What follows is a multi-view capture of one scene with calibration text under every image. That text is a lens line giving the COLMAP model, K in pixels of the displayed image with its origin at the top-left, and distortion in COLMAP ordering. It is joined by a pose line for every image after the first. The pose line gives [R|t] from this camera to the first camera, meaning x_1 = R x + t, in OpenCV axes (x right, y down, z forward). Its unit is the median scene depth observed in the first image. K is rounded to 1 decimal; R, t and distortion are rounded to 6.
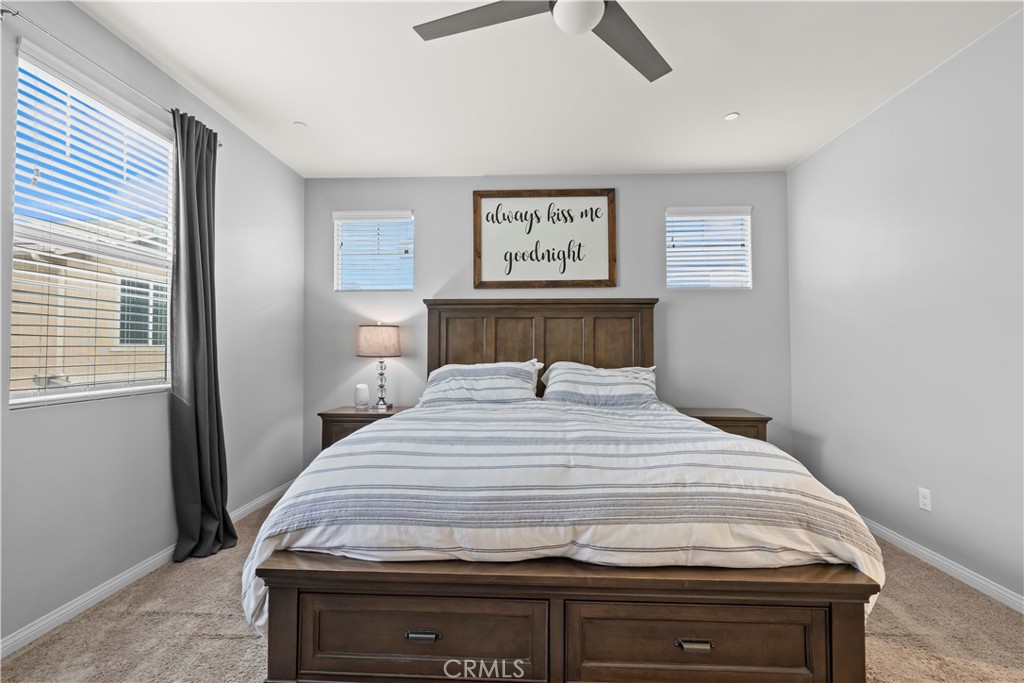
lens RADIAL K [[434.4, 0, 510.6], [0, 434.4, 342.4], [0, 0, 1]] dist [0.000211, 0.000293]
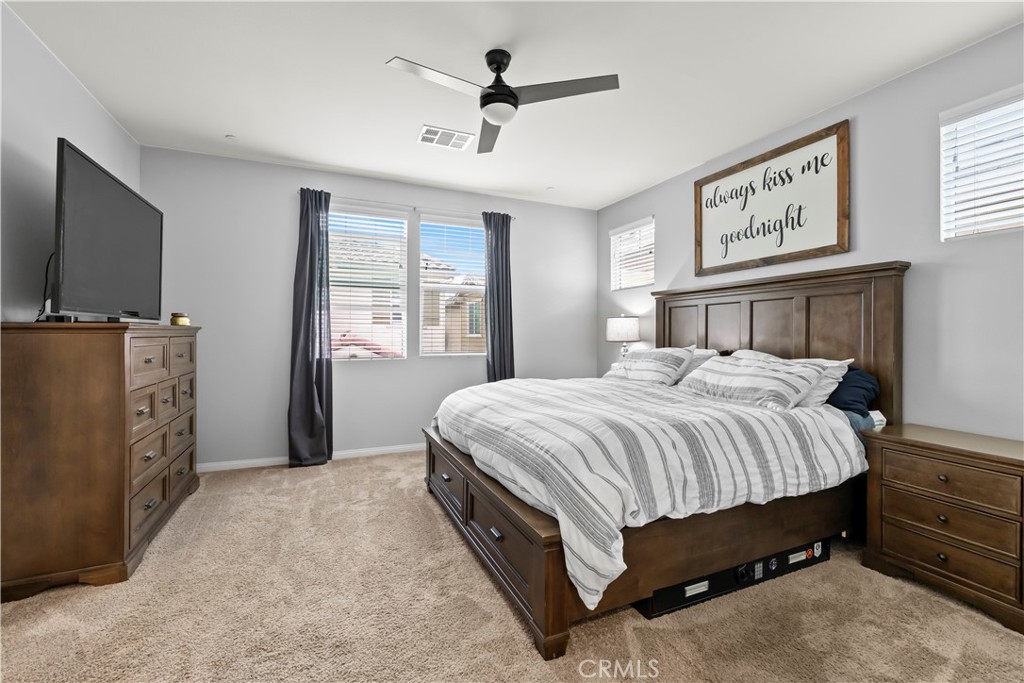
lens RADIAL K [[434.4, 0, 508.7], [0, 434.4, 336.5], [0, 0, 1]] dist [0.000211, 0.000293]
pose [[0.438832, 0.003647, -0.898562, 0.649497], [0.006247, 0.999955, 0.007110, 0.007107], [0.898547, -0.008733, 0.438790, 0.150956]]
